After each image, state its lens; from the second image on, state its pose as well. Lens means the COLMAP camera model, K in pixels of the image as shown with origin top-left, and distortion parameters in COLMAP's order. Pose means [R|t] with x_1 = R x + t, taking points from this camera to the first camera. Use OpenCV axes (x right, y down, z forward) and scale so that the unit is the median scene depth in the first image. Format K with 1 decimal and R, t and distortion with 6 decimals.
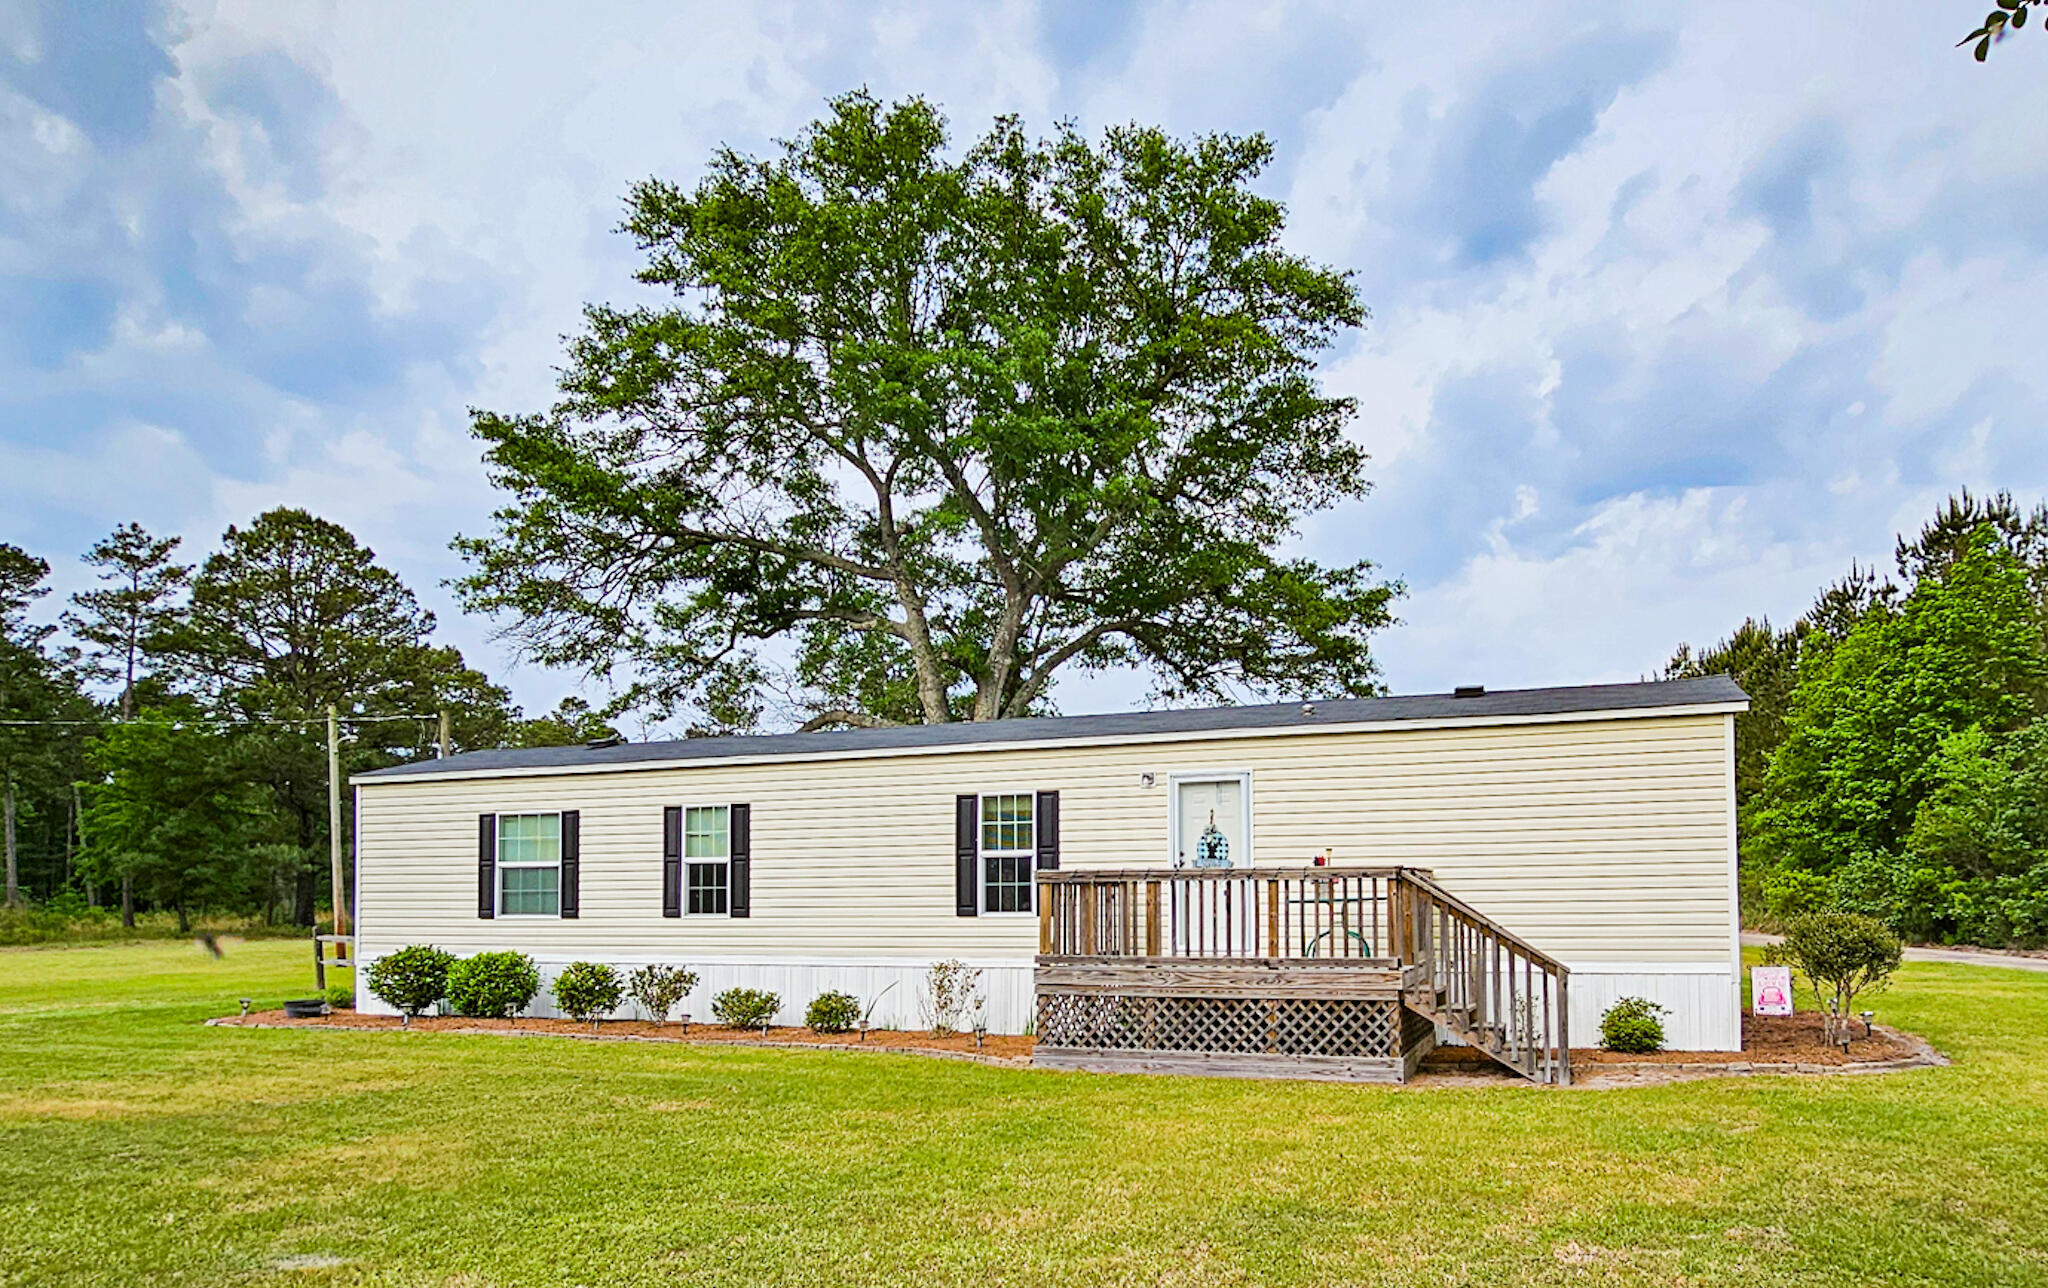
lens RADIAL K [[1262.5, 0, 1148.8], [0, 1262.5, 845.2], [0, 0, 1]] dist [-0.000966, 0.004603]
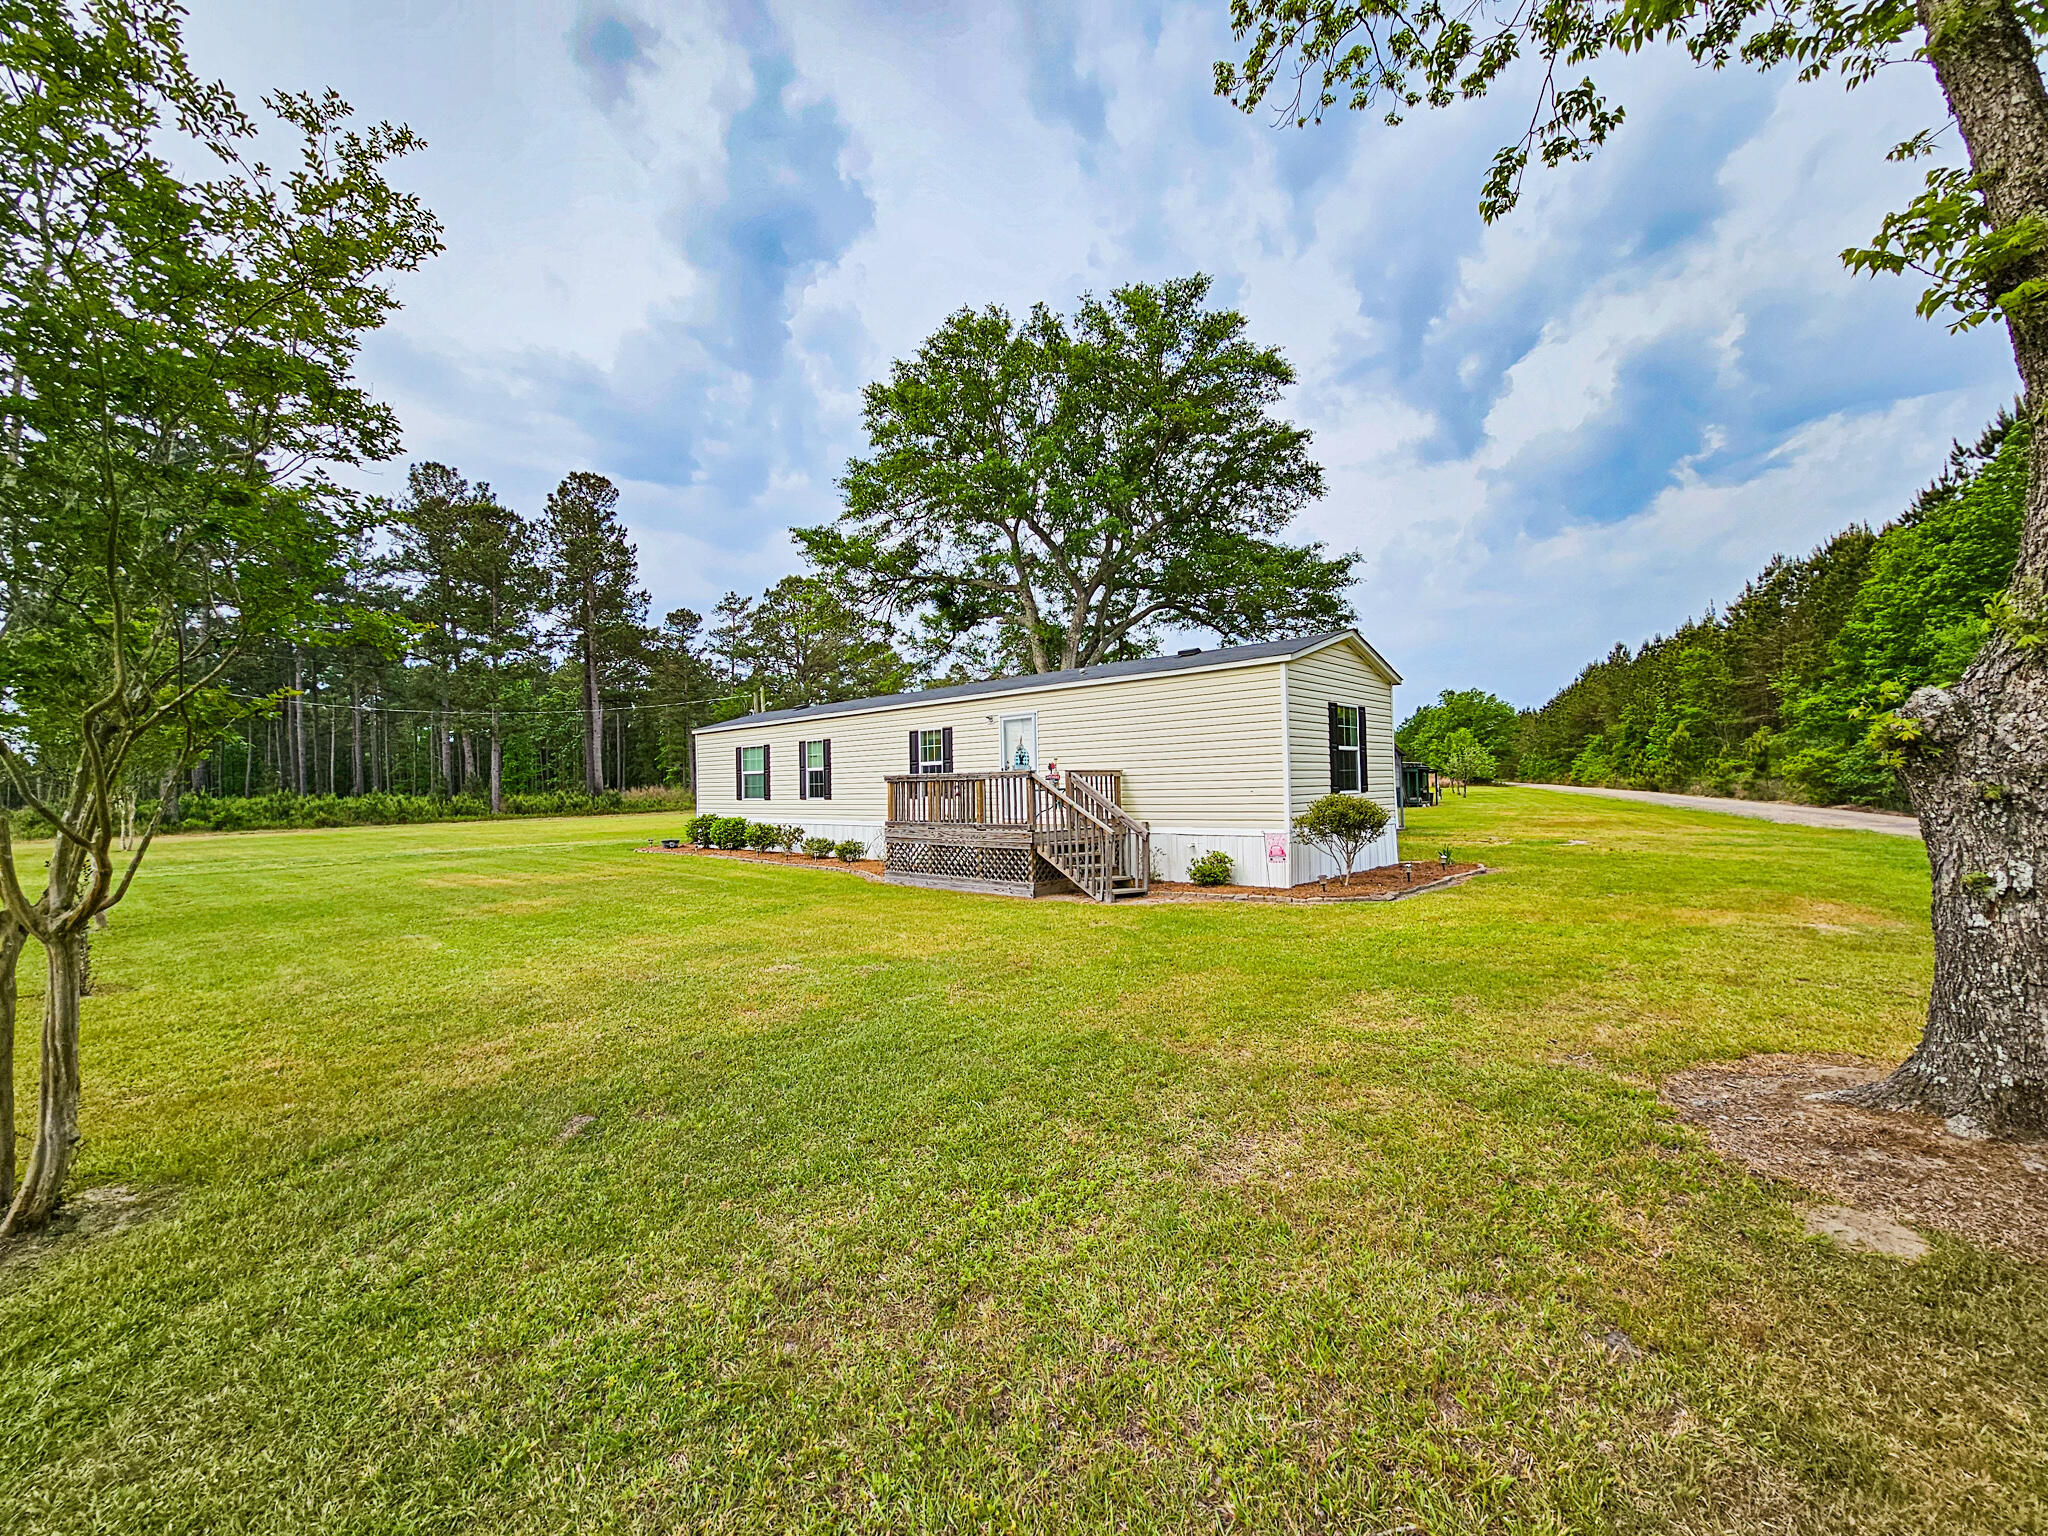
lens RADIAL K [[843.4, 0, 1012.6], [0, 843.4, 753.0], [0, 0, 1]] dist [0.000231, -0.000643]
pose [[0.912831, -0.026369, -0.407486, 0.399171], [0.031285, 0.999496, 0.005404, -0.008923], [0.407138, -0.017681, 0.913195, -0.023016]]
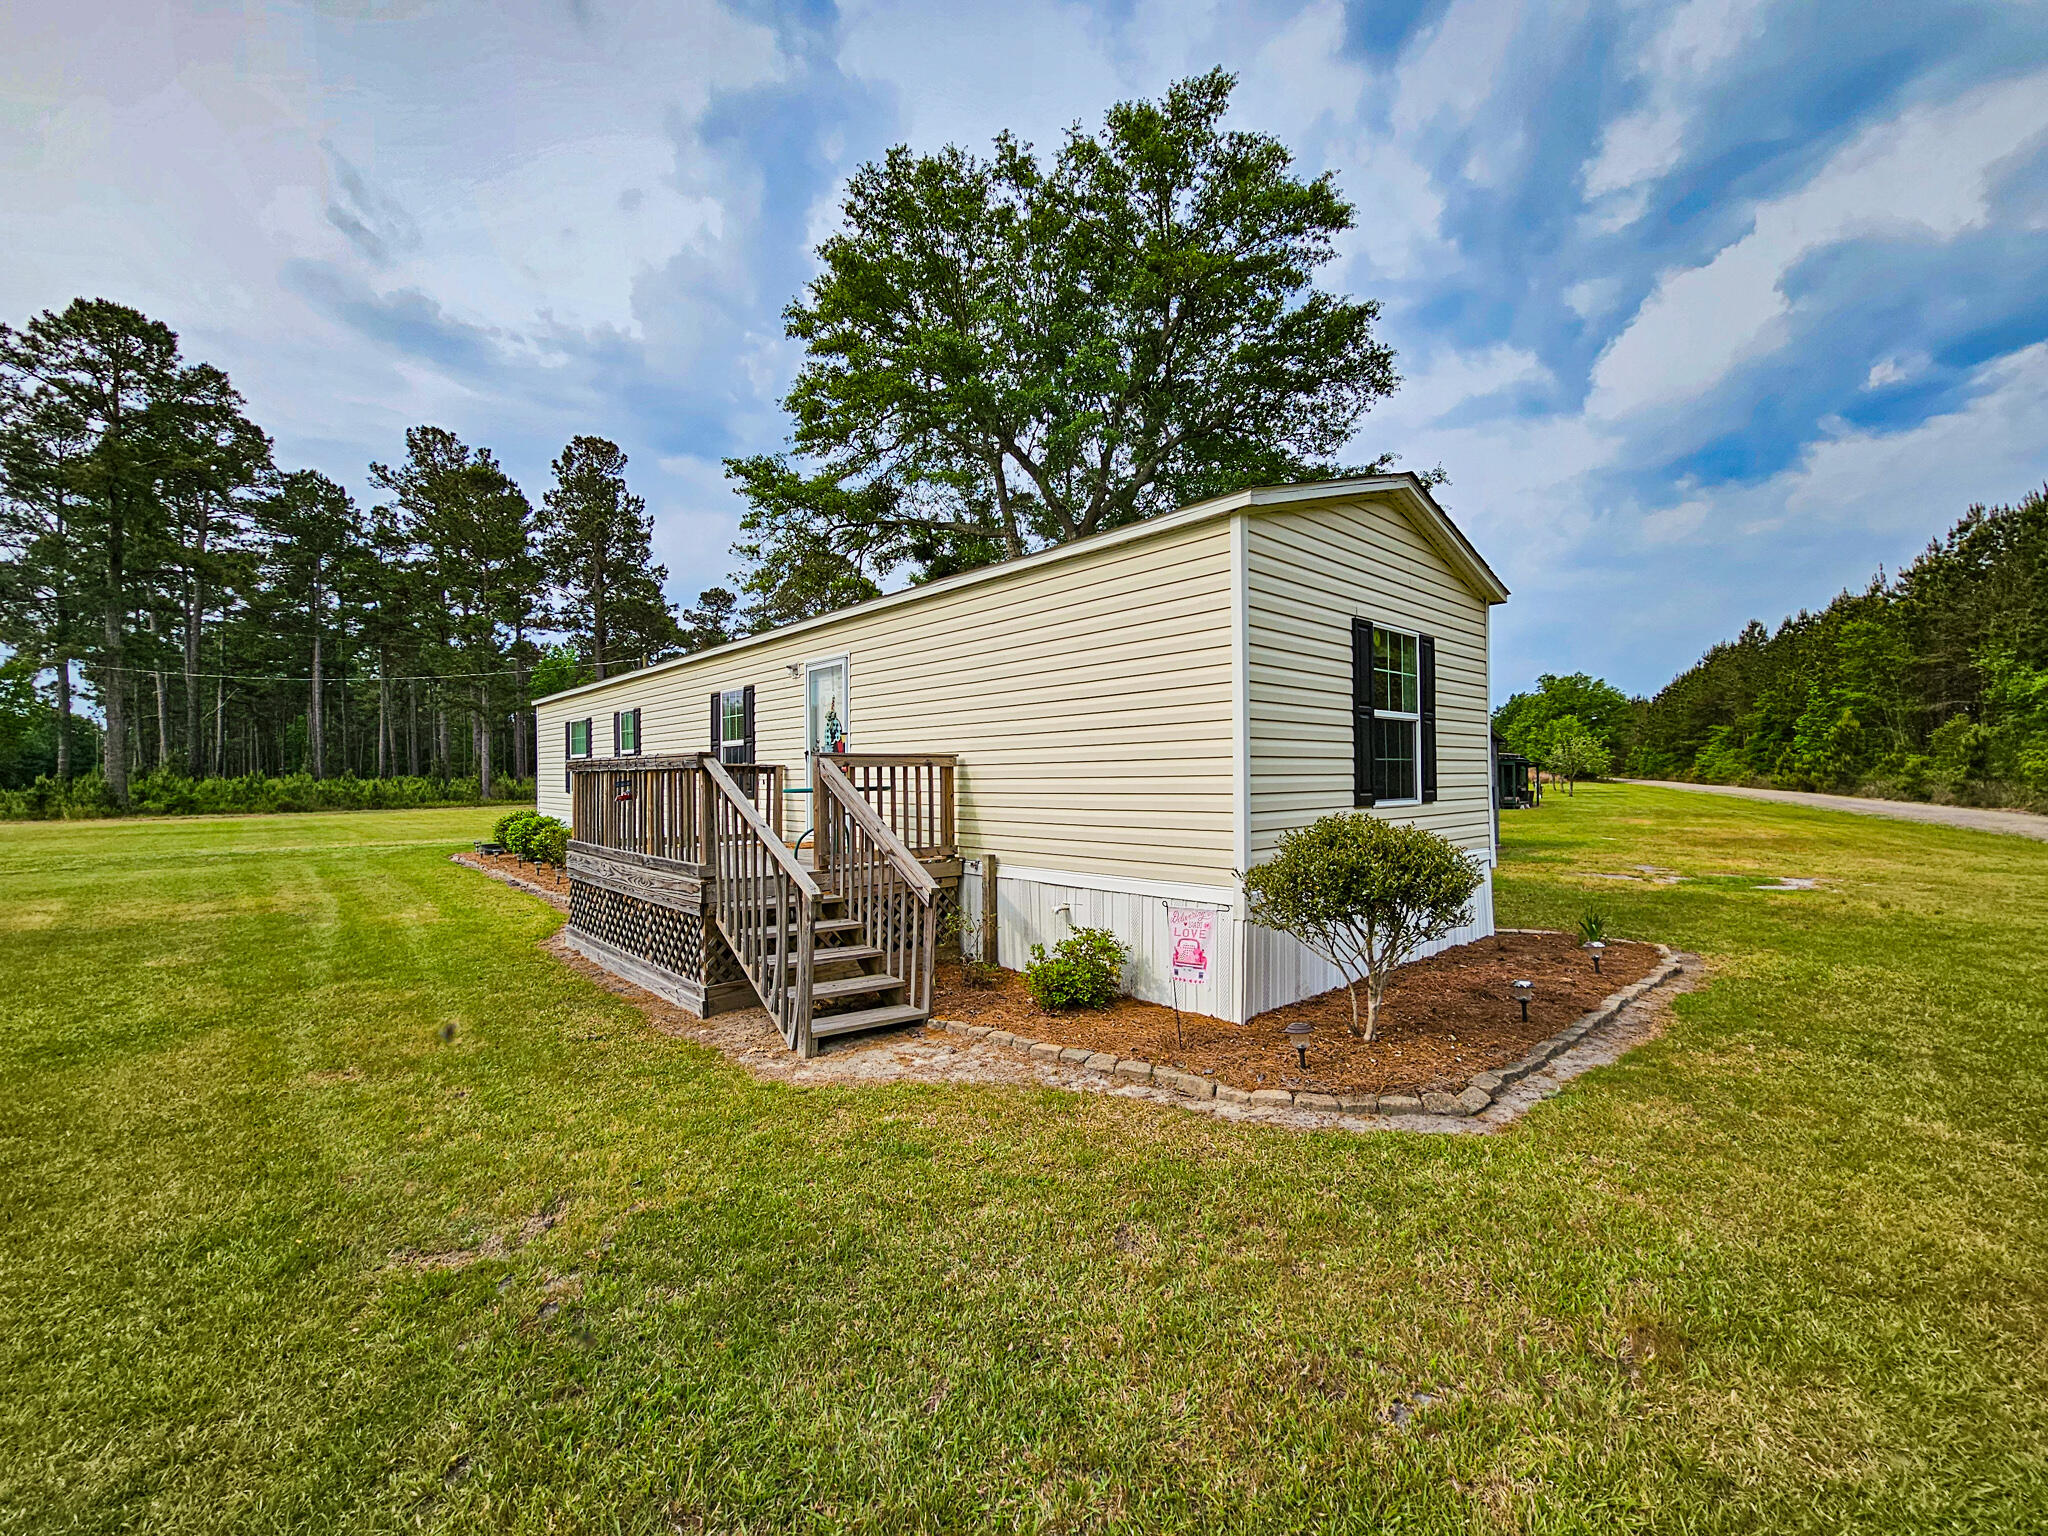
lens RADIAL K [[843.4, 0, 1018.6], [0, 843.4, 754.3], [0, 0, 1]] dist [0.000231, -0.000643]
pose [[0.878270, -0.012329, -0.478006, 0.395831], [0.023401, 0.999578, 0.017214, 0.008302], [0.477592, -0.026304, 0.878188, 0.388800]]
